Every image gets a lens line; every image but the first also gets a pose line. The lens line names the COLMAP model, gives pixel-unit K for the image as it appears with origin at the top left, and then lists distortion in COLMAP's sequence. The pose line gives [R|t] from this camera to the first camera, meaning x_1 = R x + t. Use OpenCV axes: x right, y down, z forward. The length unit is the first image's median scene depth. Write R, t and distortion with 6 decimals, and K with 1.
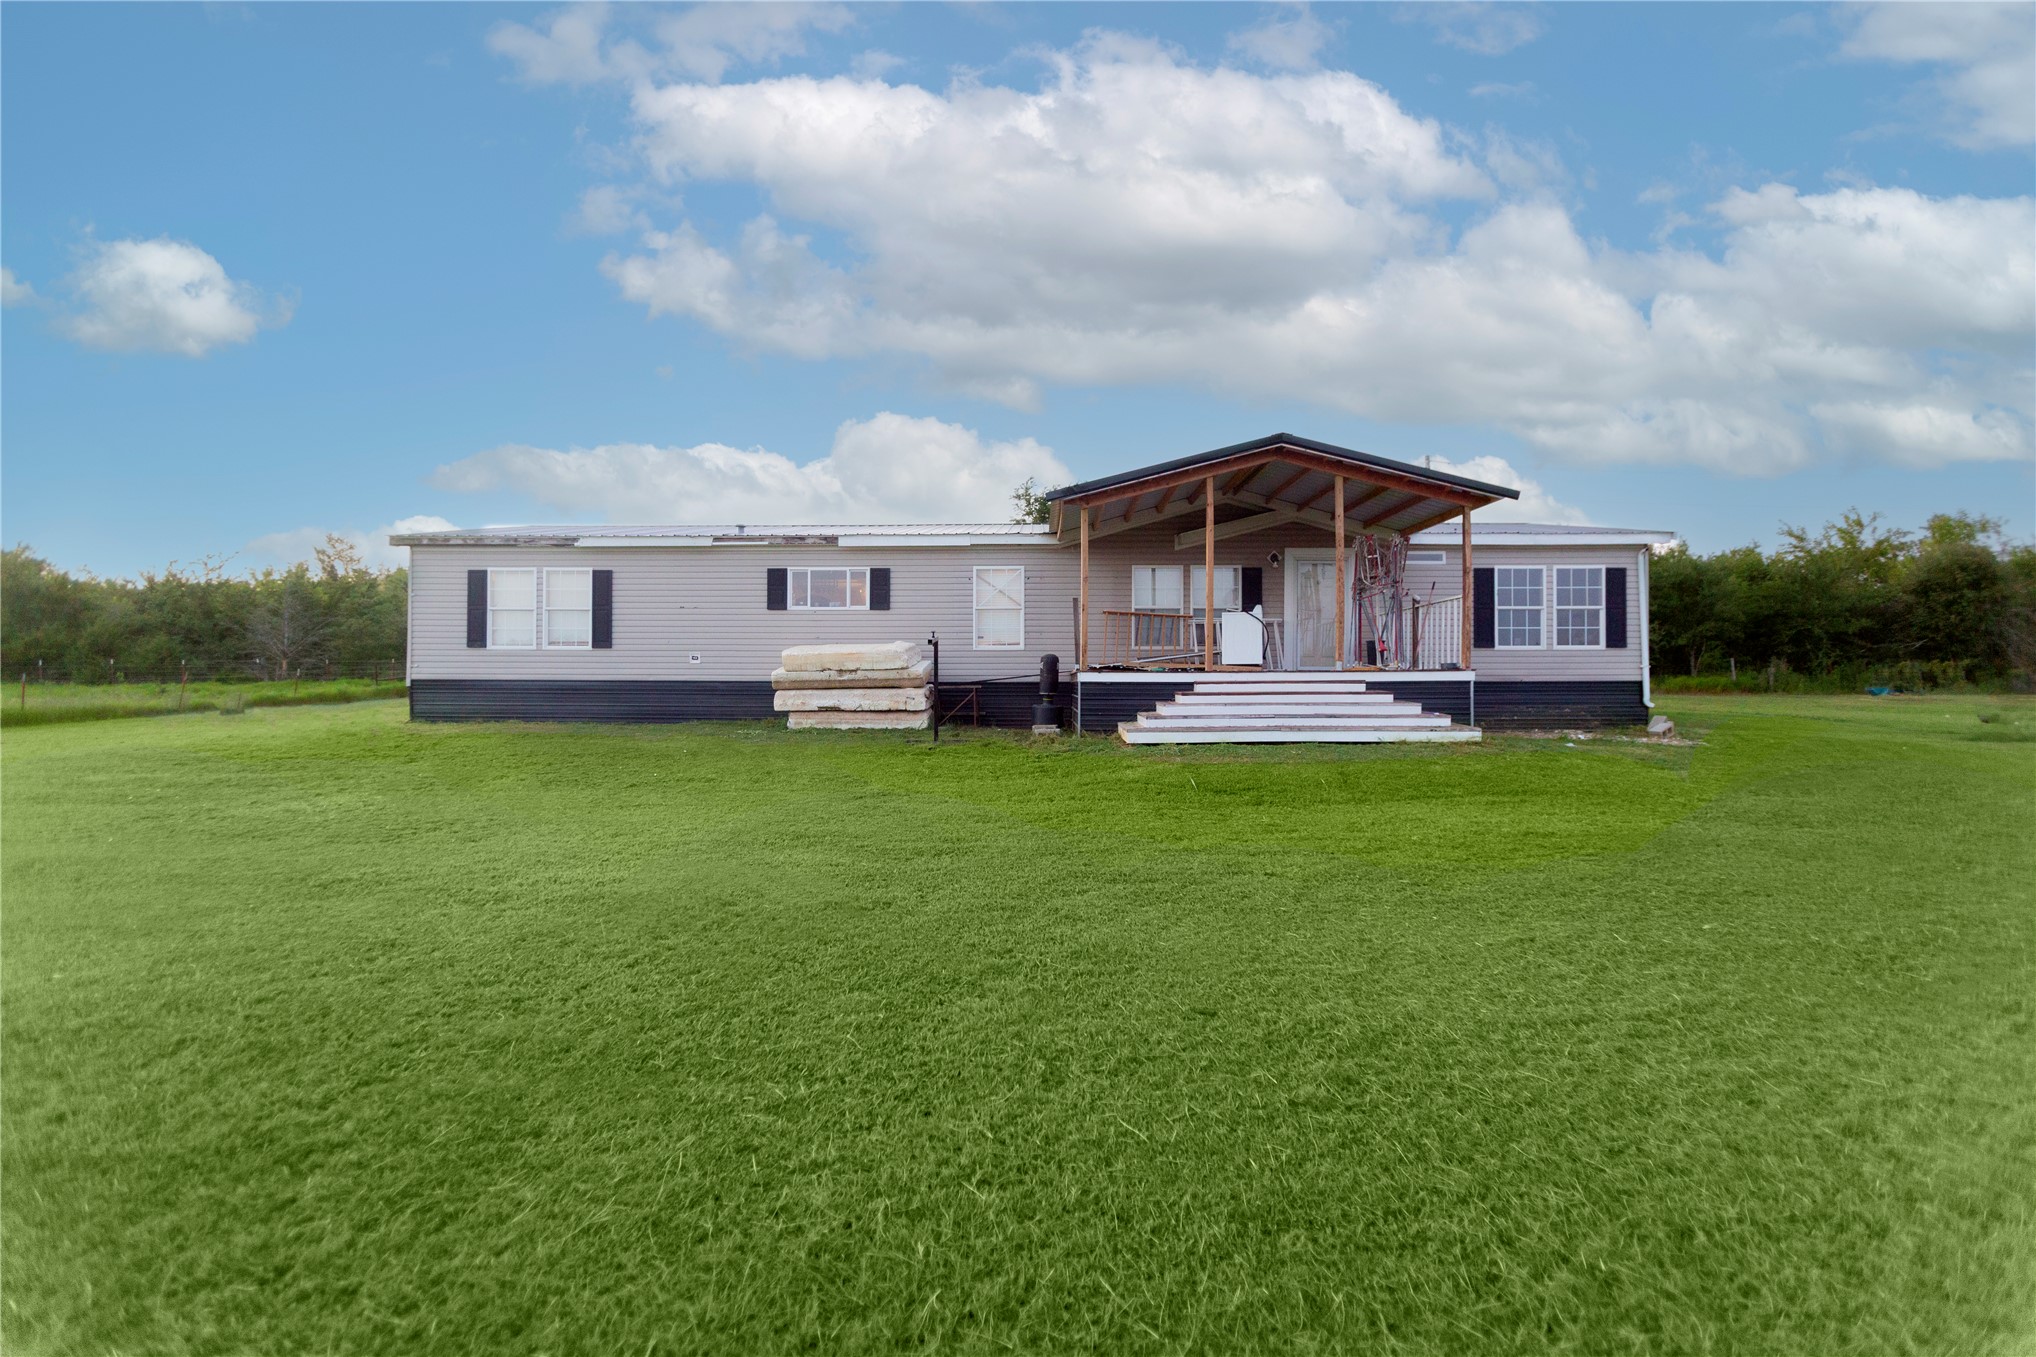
lens RADIAL K [[904.8, 0, 1016.4], [0, 904.8, 673.5], [0, 0, 1]] dist [-0.020465, 0.019385]
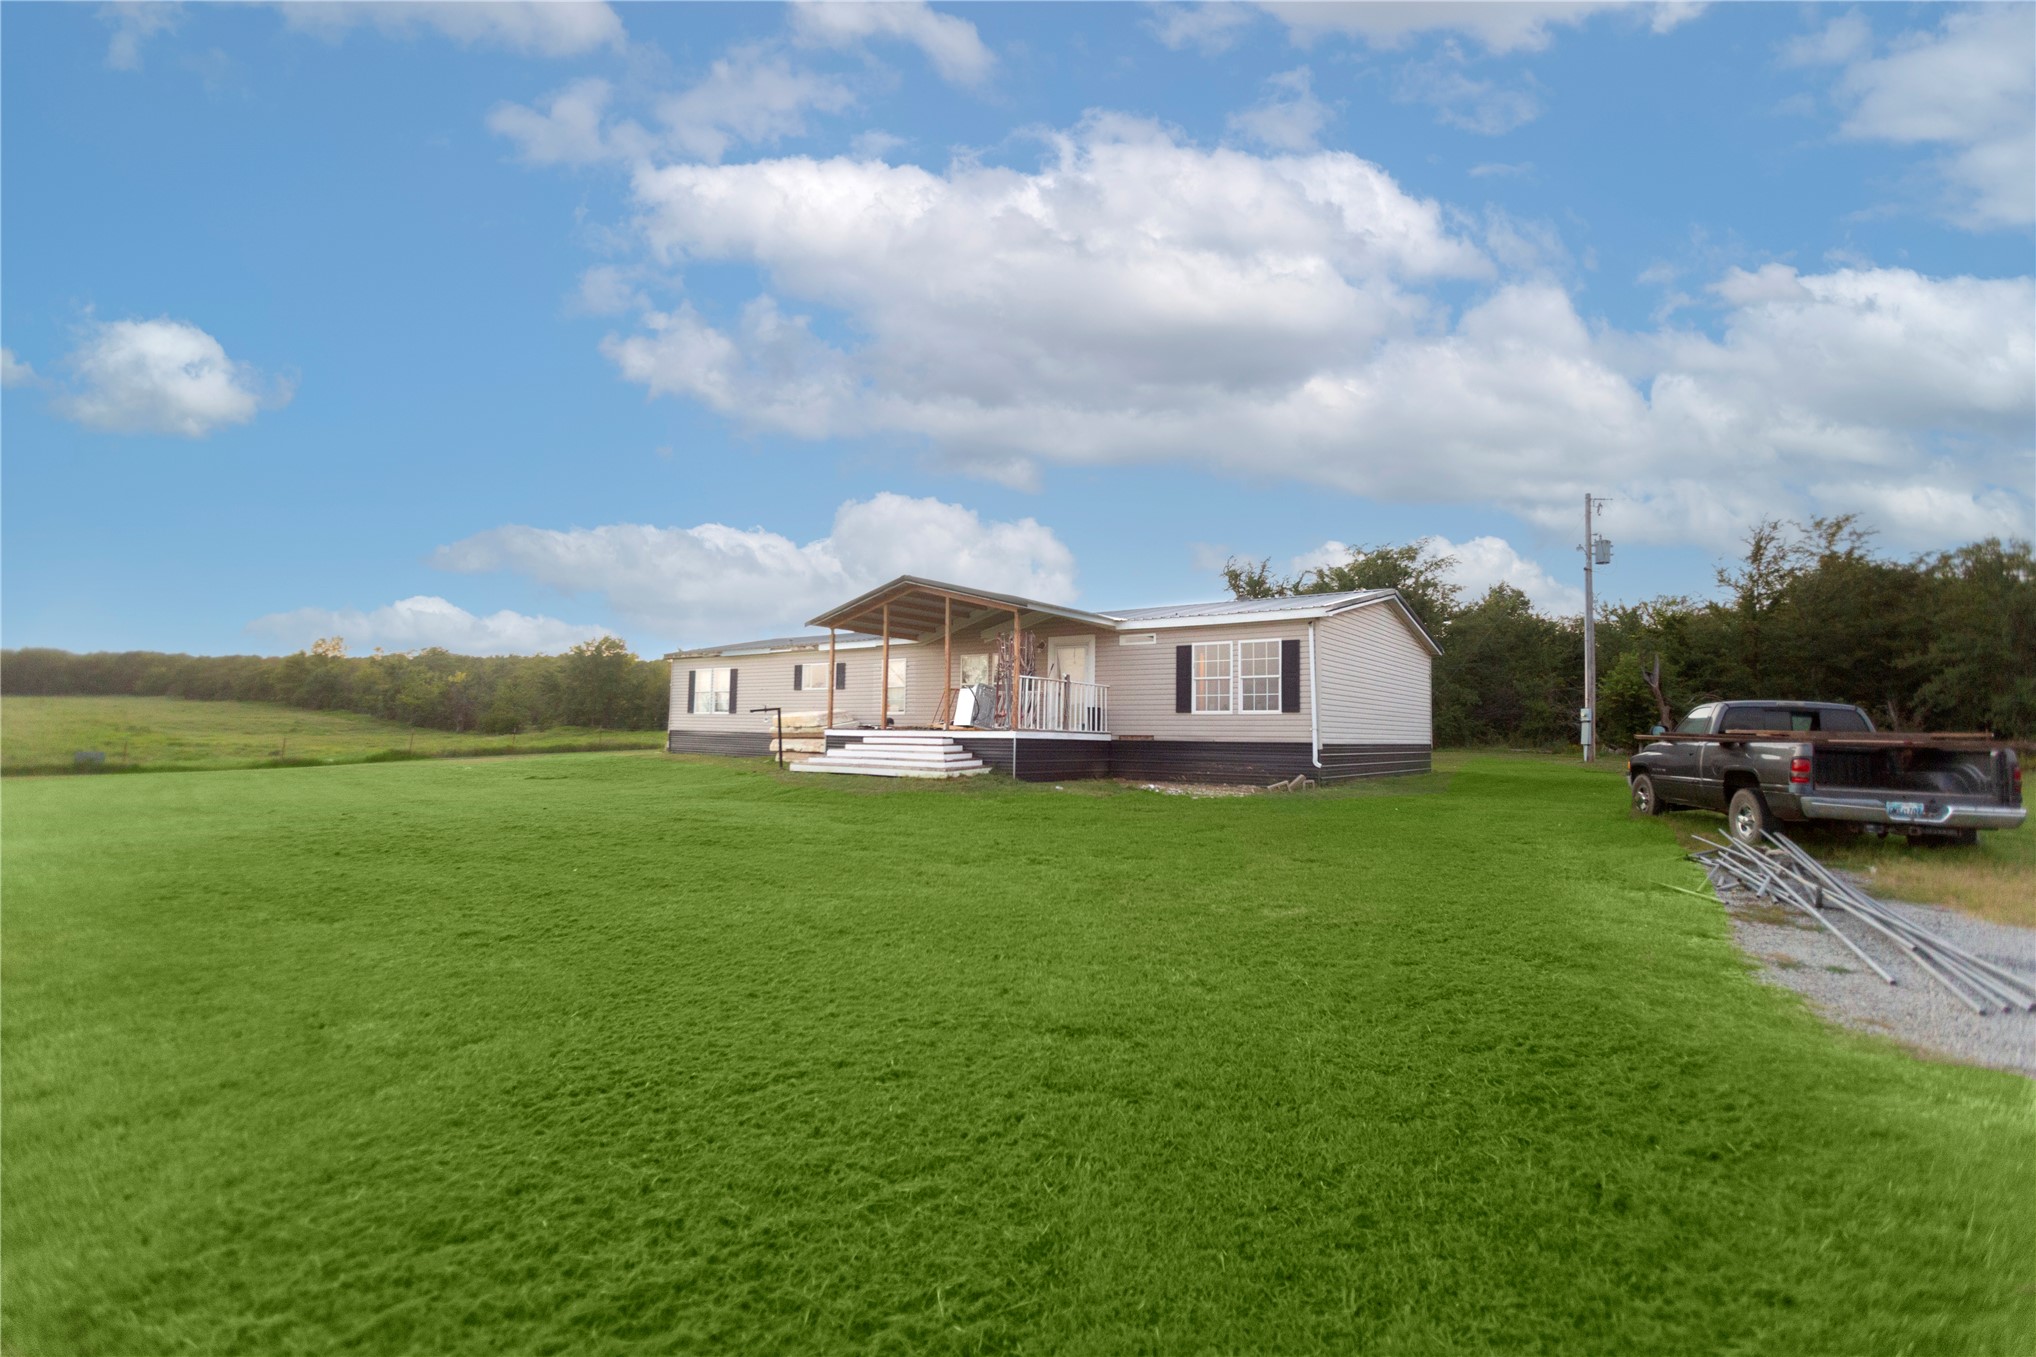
lens RADIAL K [[910.6, 0, 1012.3], [0, 910.6, 672.7], [0, 0, 1]] dist [-0.020877, 0.012168]
pose [[0.805450, -0.027796, -0.592012, 1.047942], [-0.011287, 0.997999, -0.062214, -0.003925], [0.592557, 0.056792, 0.803524, -0.101261]]
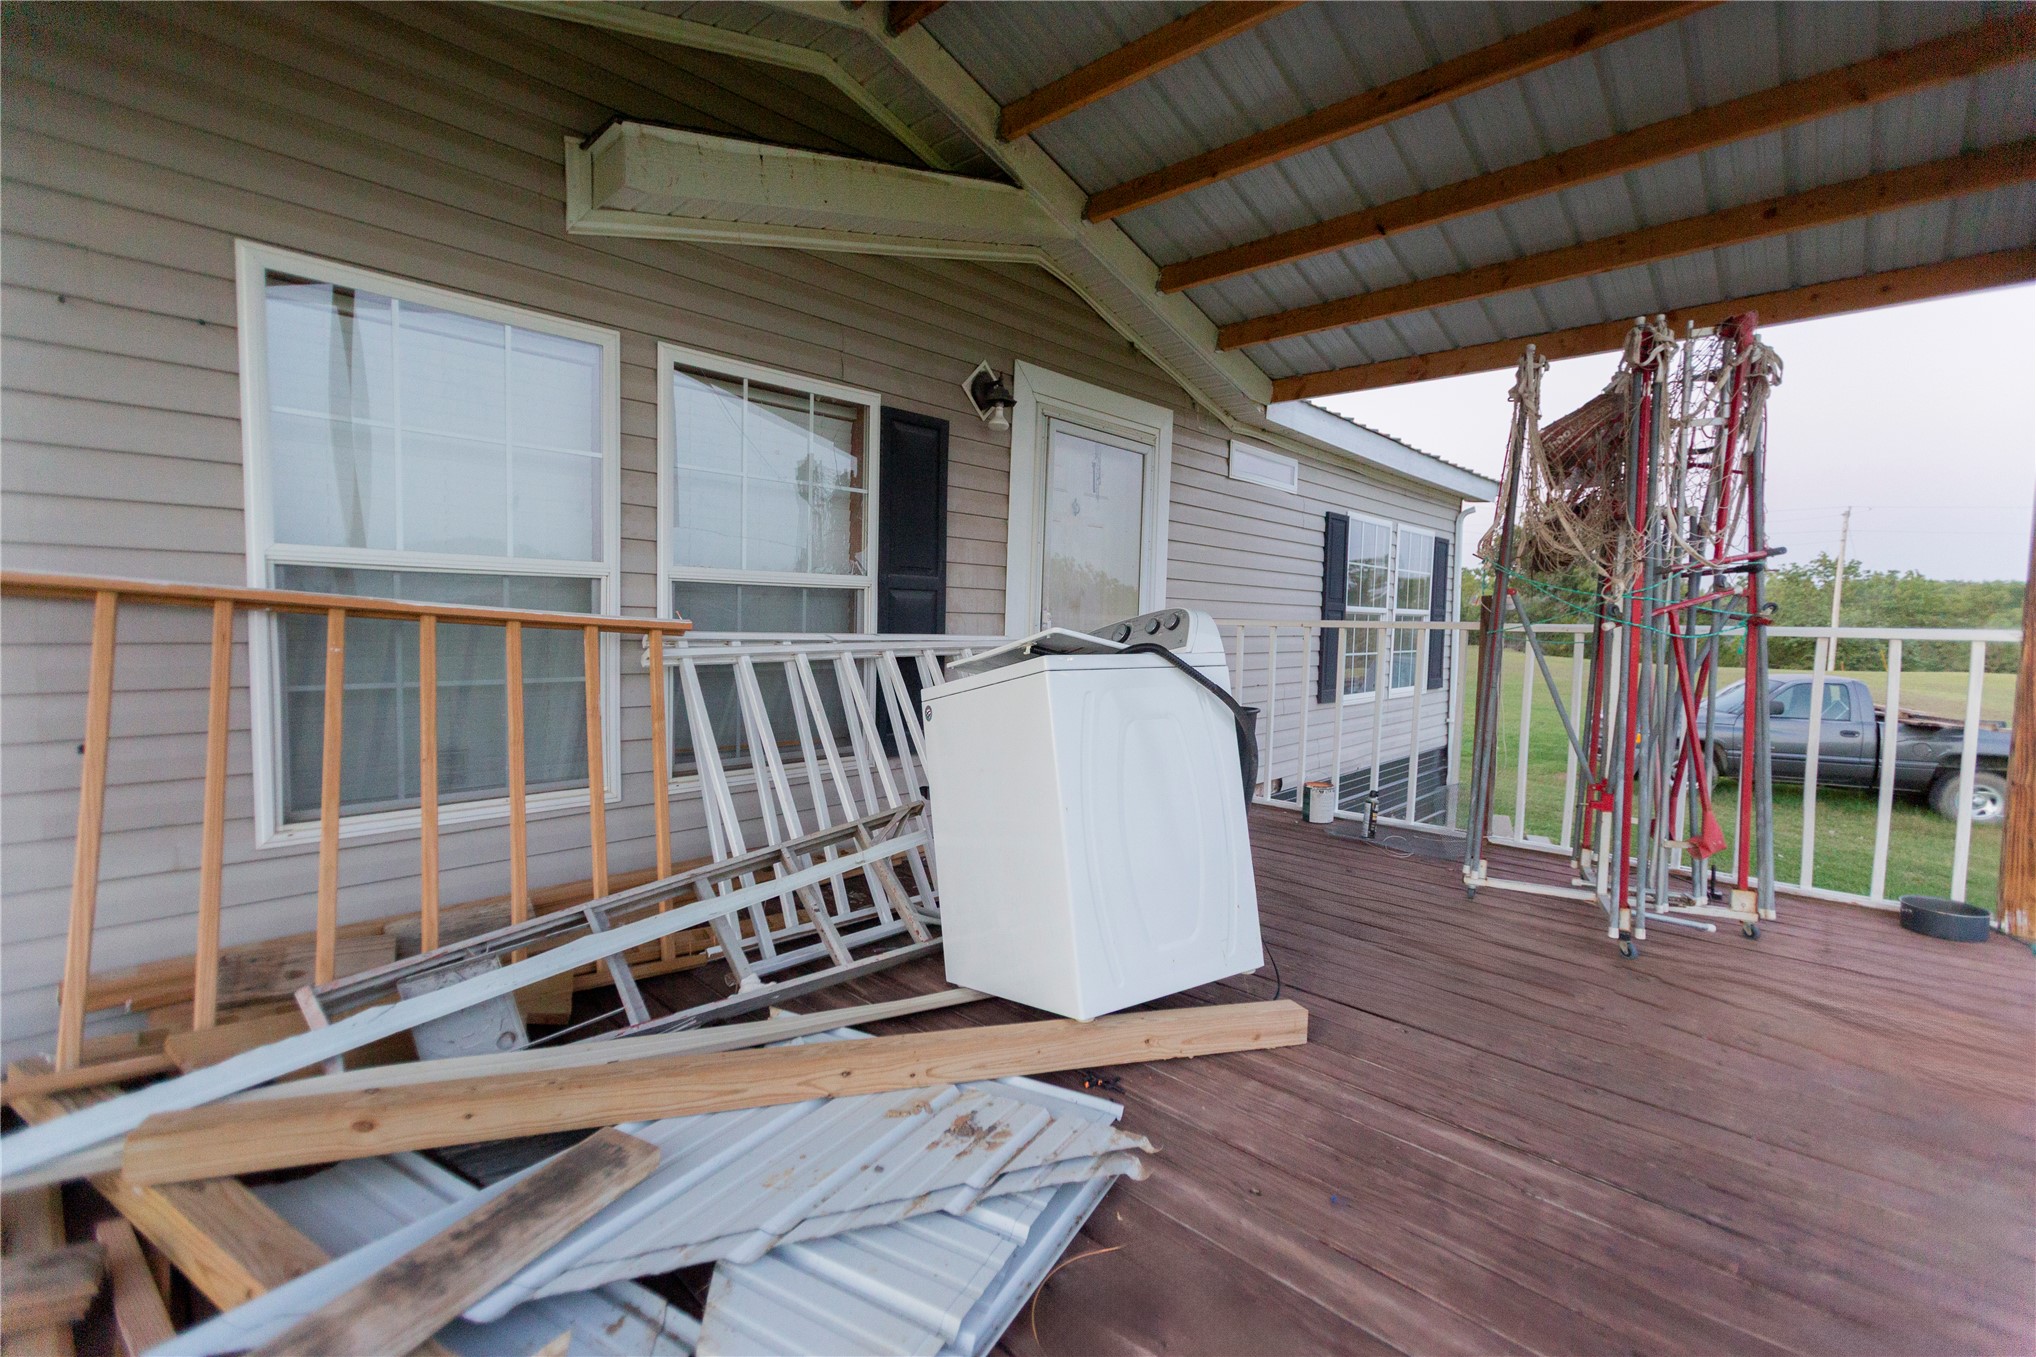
lens RADIAL K [[891.5, 0, 1018.8], [0, 891.5, 670.2], [0, 0, 1]] dist [-0.000367, 0.000343]
pose [[0.681658, -0.030965, 0.731015, 0.108588], [-0.026274, 0.997424, 0.066750, -0.067684], [-0.731199, -0.064707, 0.679089, 0.822808]]
